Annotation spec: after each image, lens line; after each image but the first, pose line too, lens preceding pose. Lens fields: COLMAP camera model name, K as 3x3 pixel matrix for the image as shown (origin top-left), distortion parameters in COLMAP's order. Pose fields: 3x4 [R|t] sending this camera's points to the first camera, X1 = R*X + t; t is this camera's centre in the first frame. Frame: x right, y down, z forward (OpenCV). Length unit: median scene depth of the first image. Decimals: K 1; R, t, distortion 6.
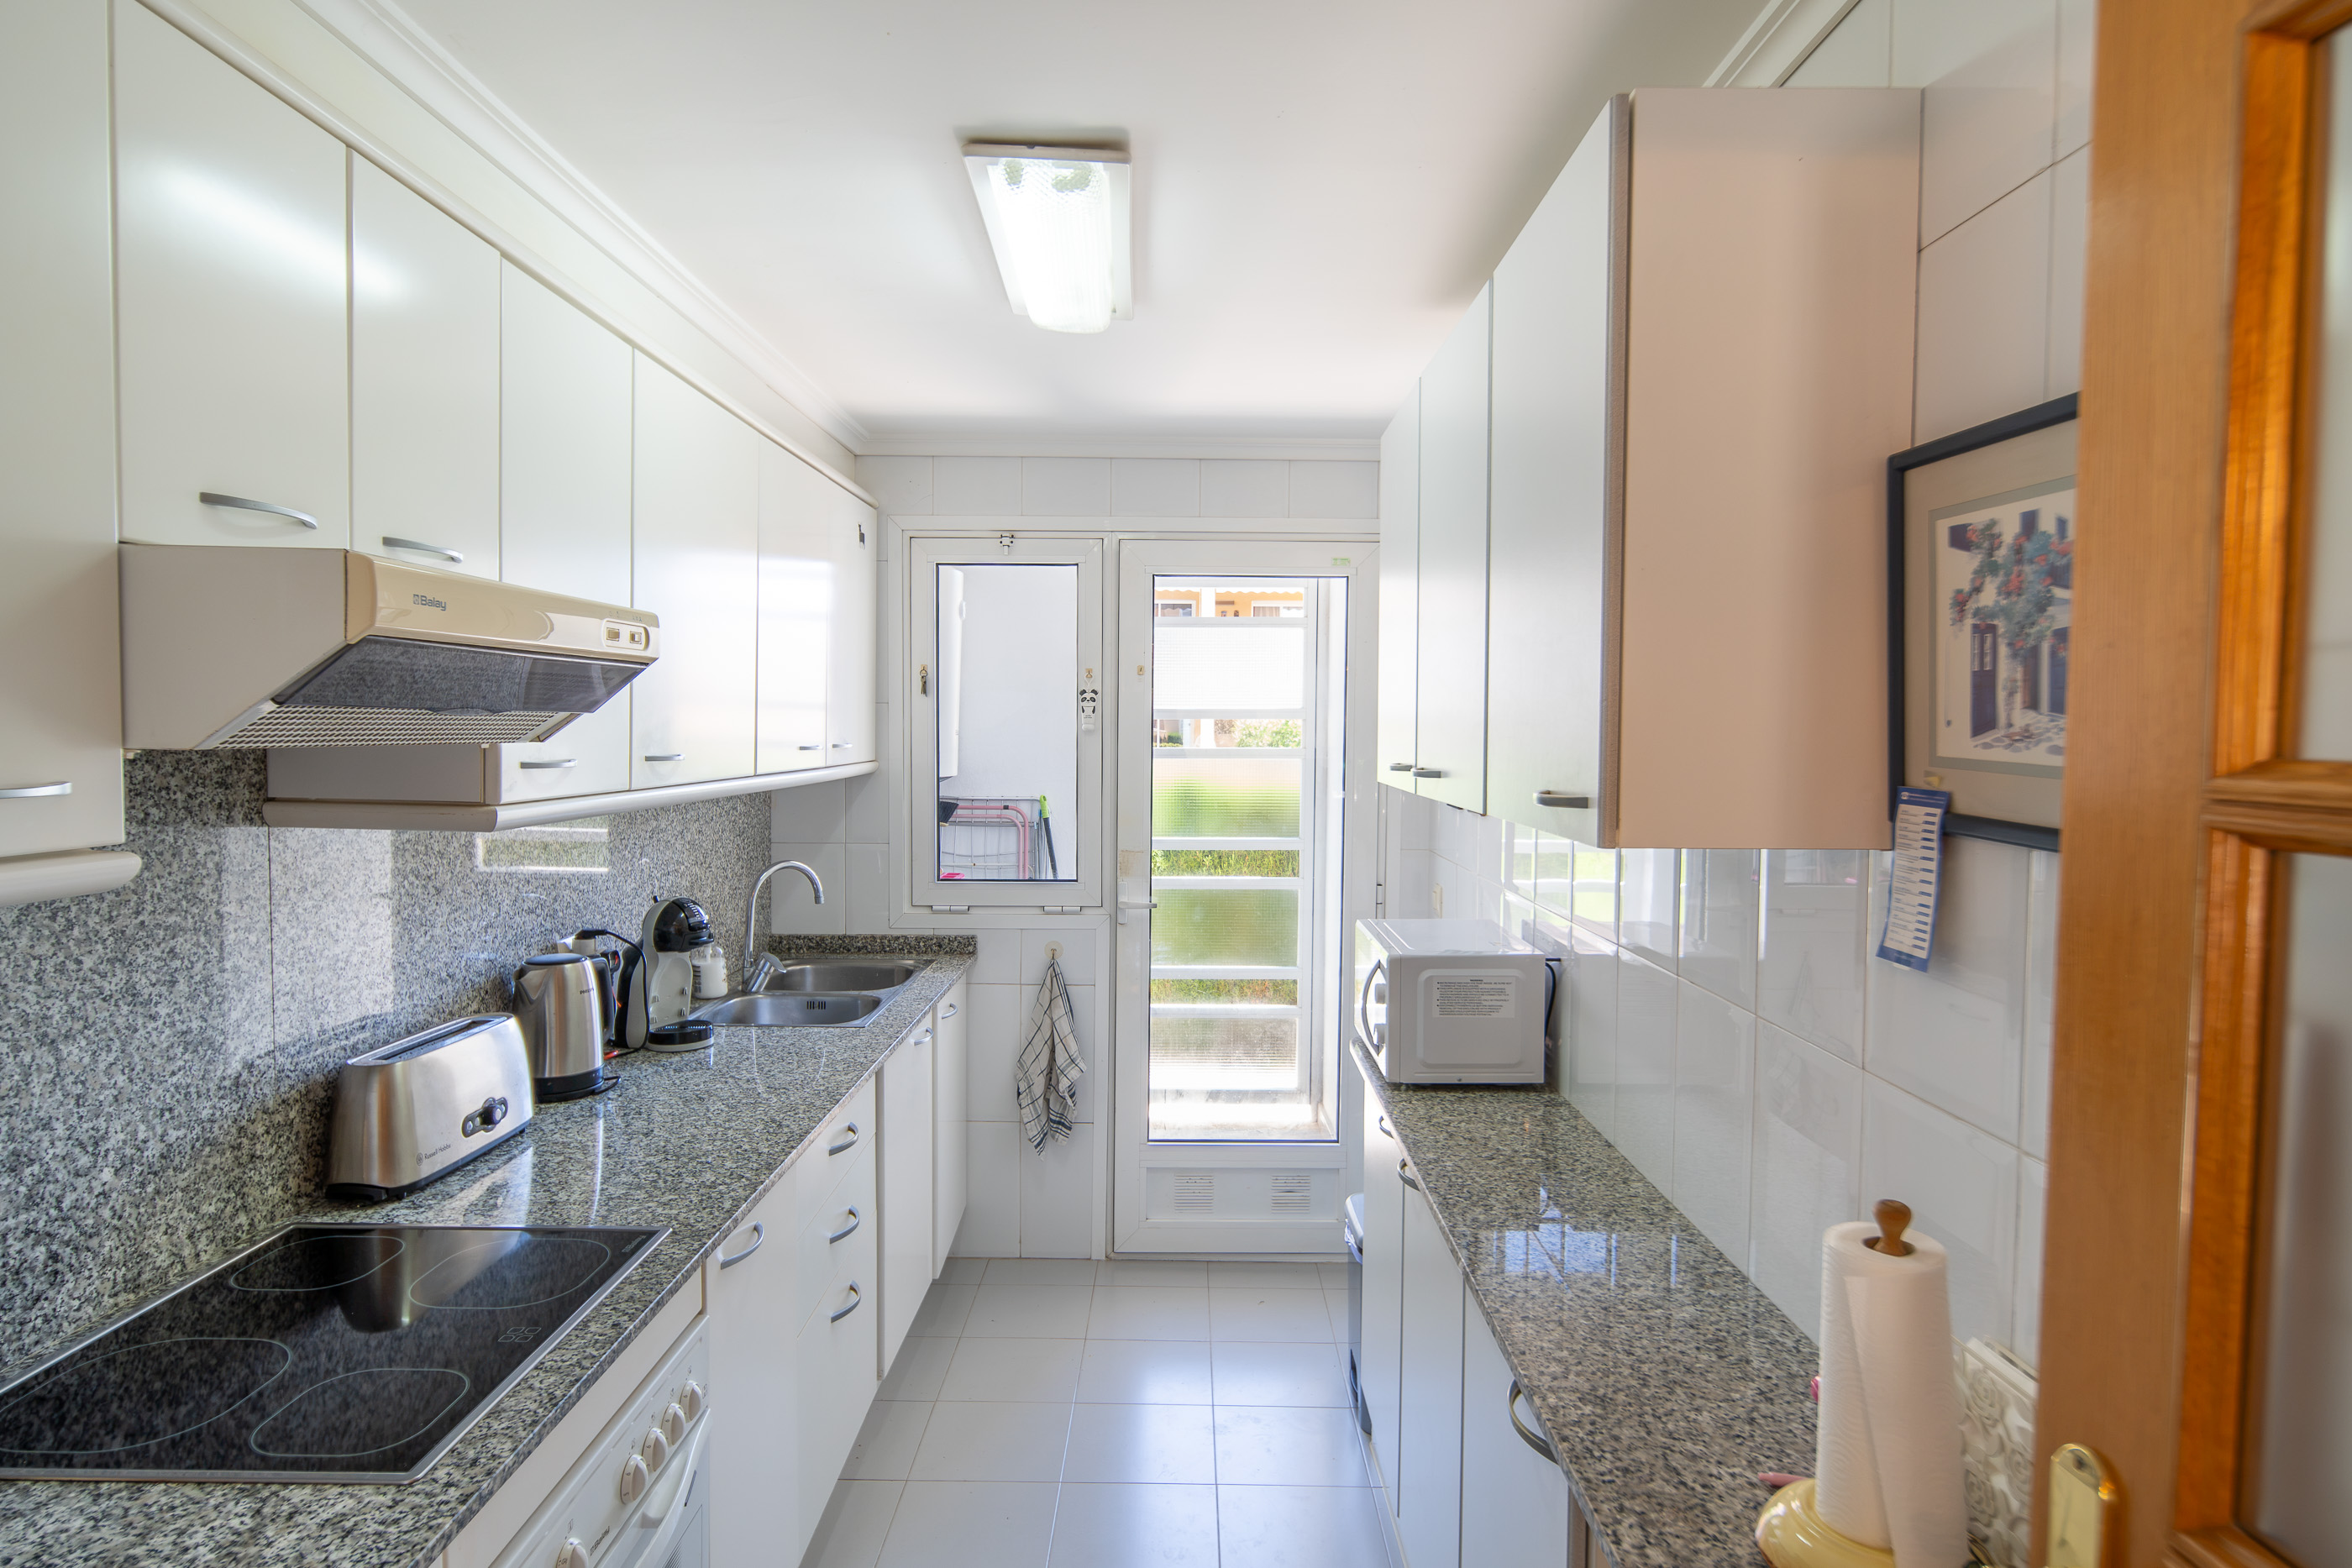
lens RADIAL K [[1292.7, 0, 1180.4], [0, 1292.7, 782.5], [0, 0, 1]] dist [-0.003782, 0.002113]
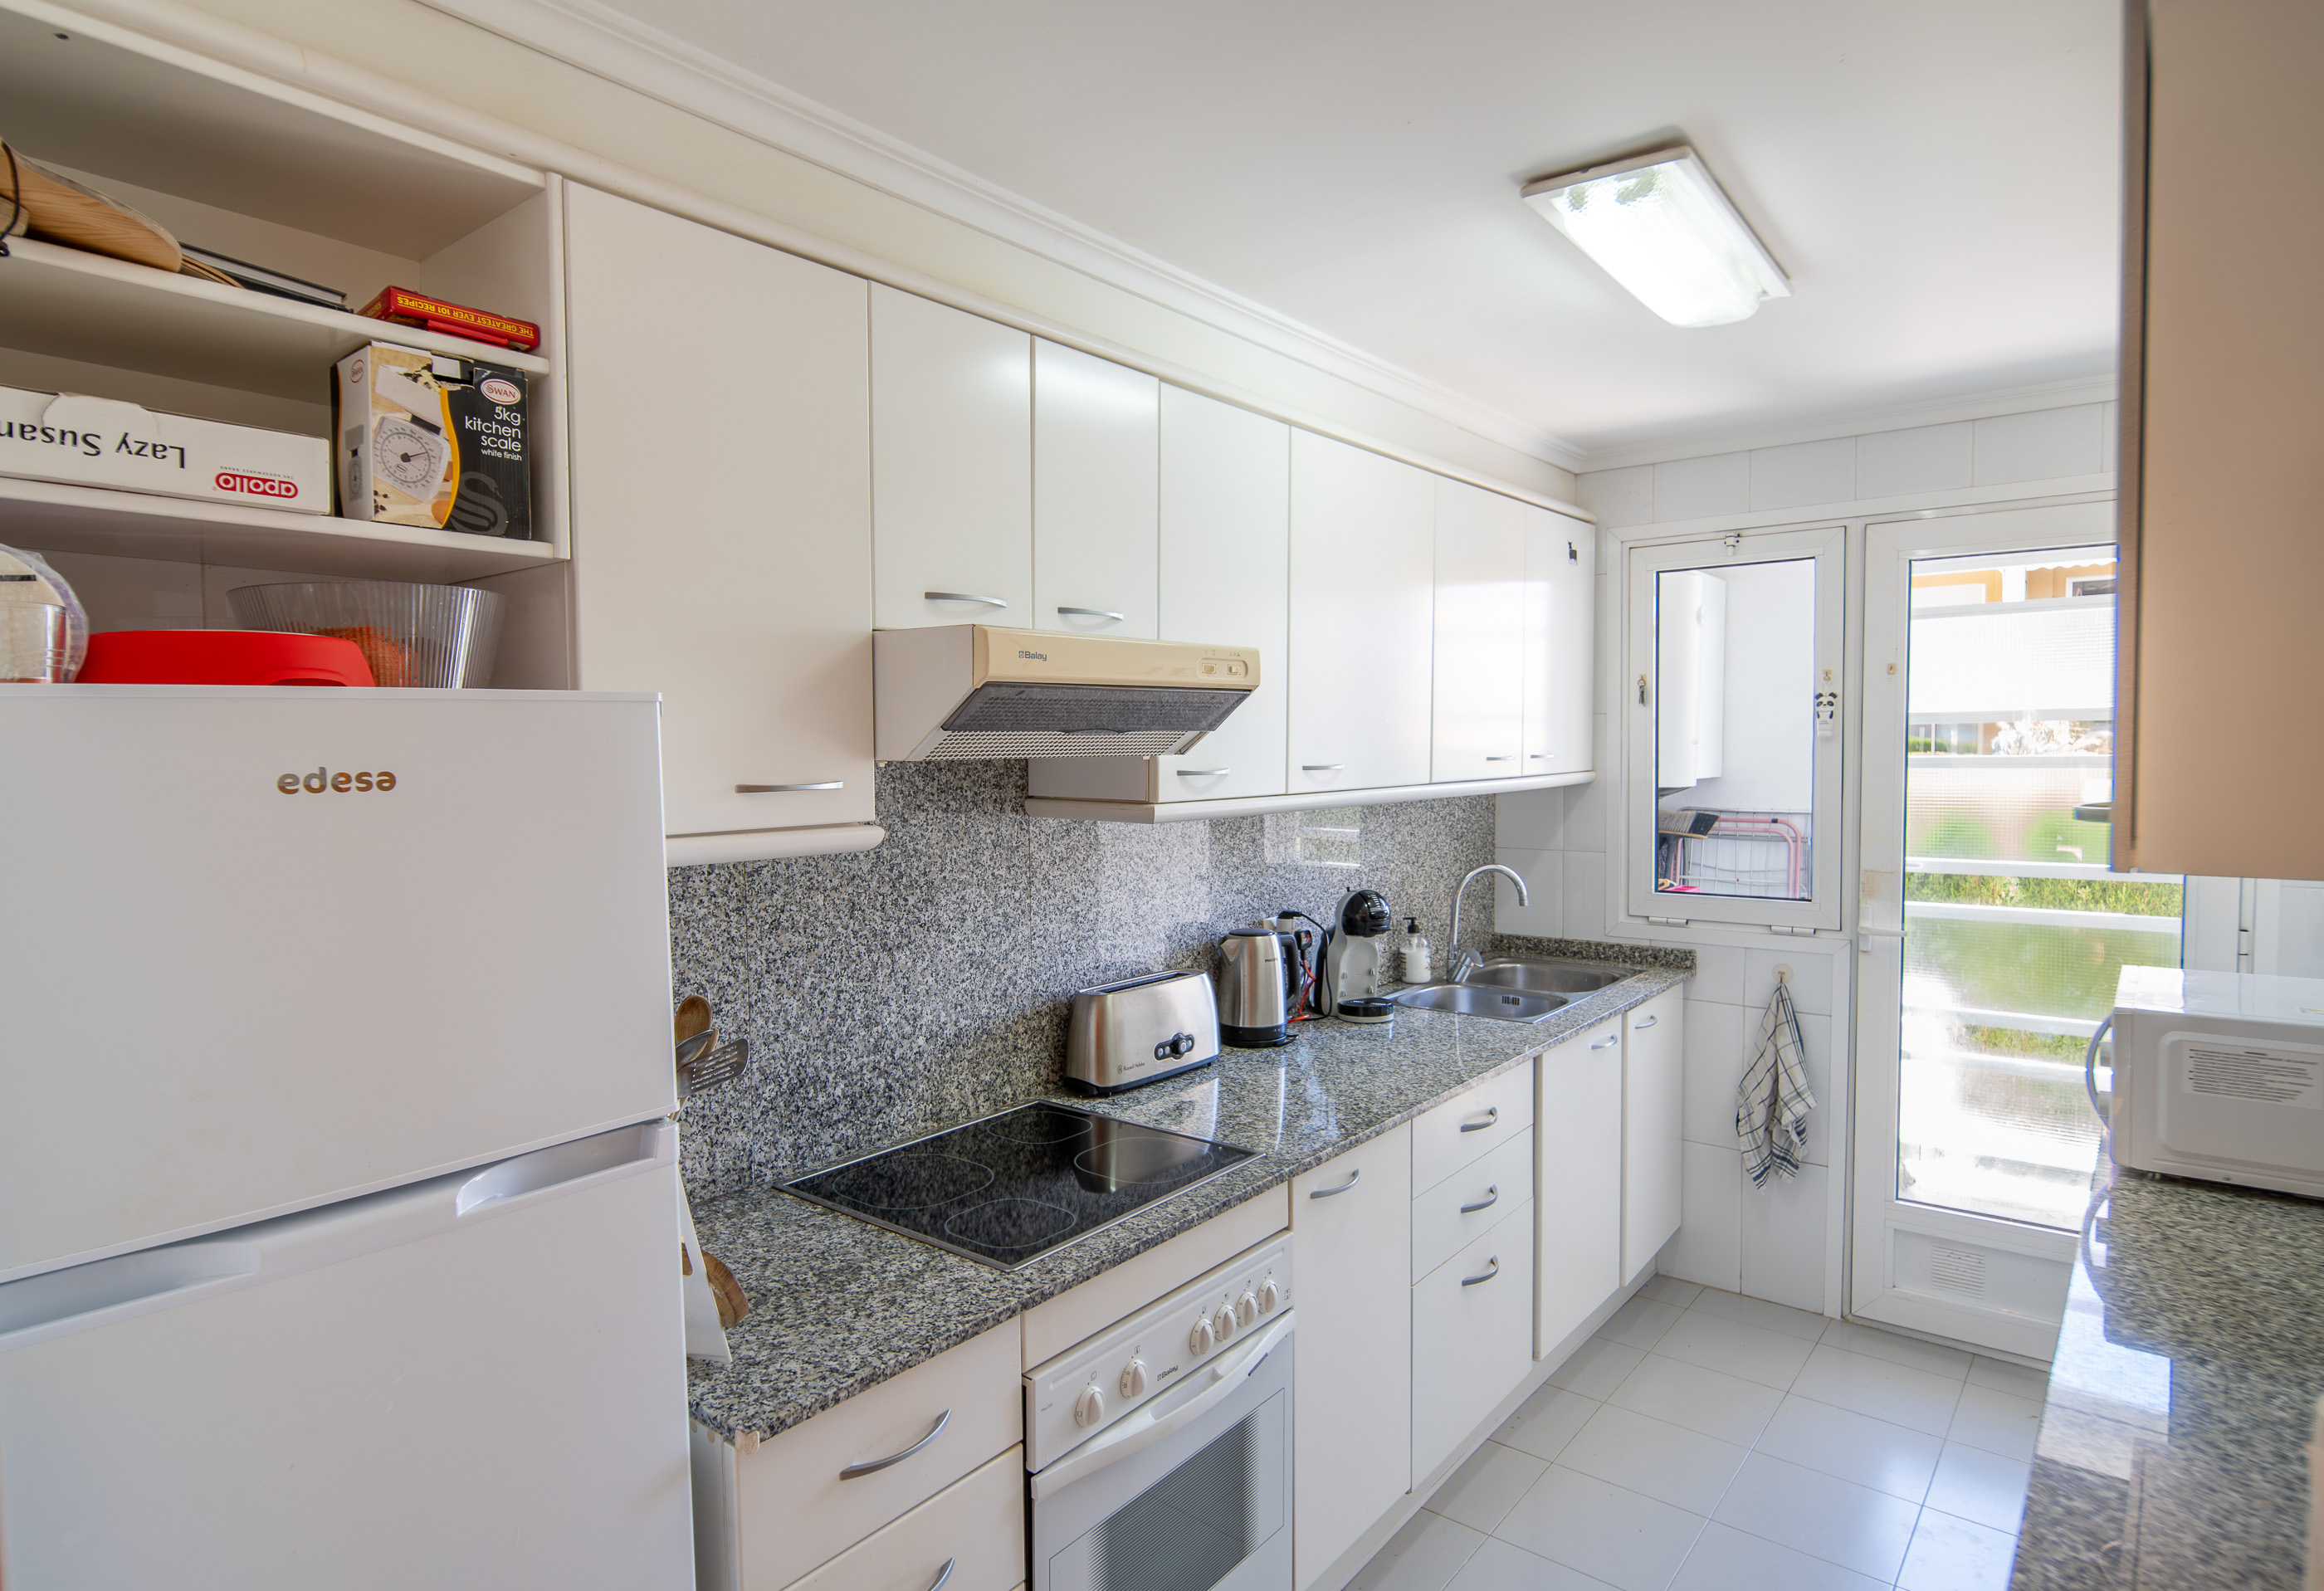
lens RADIAL K [[1277.5, 0, 1161.7], [0, 1277.5, 795.3], [0, 0, 1]] dist [0.000548, 0.001192]
pose [[0.781273, 0.010367, -0.624104, 0.219248], [-0.010041, 0.999941, 0.004041, 0.003221], [0.624109, 0.003110, 0.781331, -0.002072]]
